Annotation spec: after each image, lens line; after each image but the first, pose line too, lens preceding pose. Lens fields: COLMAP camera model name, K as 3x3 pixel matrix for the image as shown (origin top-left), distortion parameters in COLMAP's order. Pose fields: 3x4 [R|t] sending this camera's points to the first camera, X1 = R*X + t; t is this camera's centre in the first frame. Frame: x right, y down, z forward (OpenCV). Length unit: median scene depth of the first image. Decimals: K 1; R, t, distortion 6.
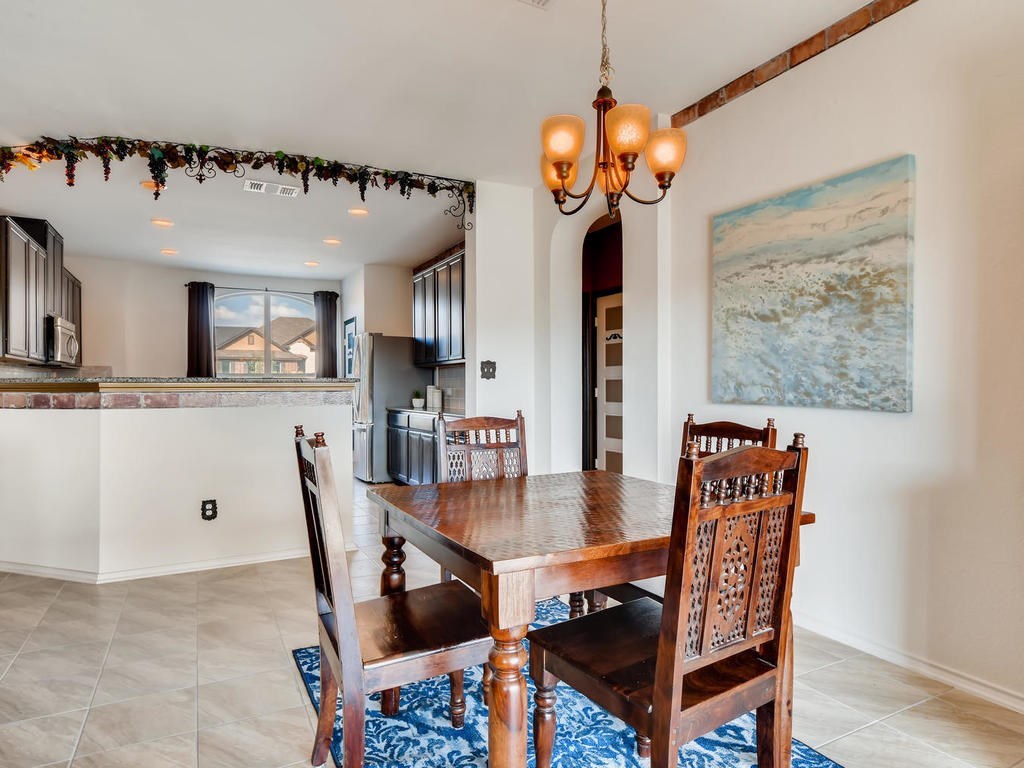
lens RADIAL K [[605.7, 0, 510.5], [0, 605.7, 387.5], [0, 0, 1]] dist [0.016028, -0.006667]
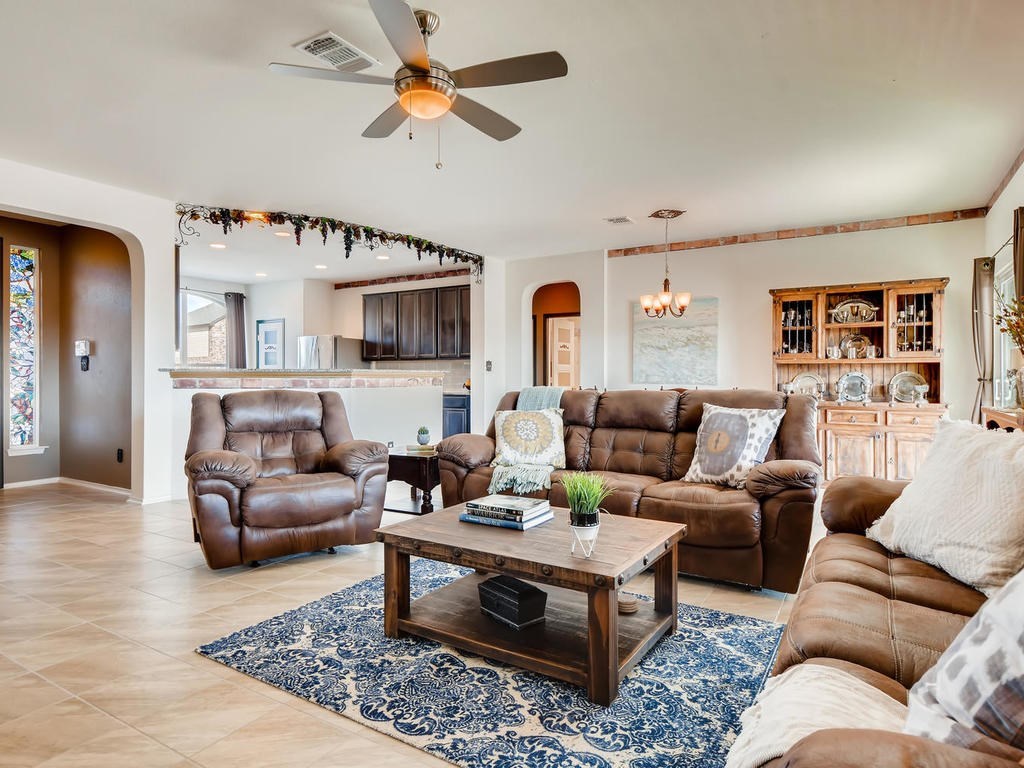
lens RADIAL K [[605.7, 0, 510.8], [0, 605.7, 380.1], [0, 0, 1]] dist [0.016028, -0.006667]
pose [[0.856881, 0.005074, 0.515490, -1.359230], [-0.004708, 0.999987, -0.002017, 0.022018], [-0.515494, -0.000699, 0.856893, -0.794579]]
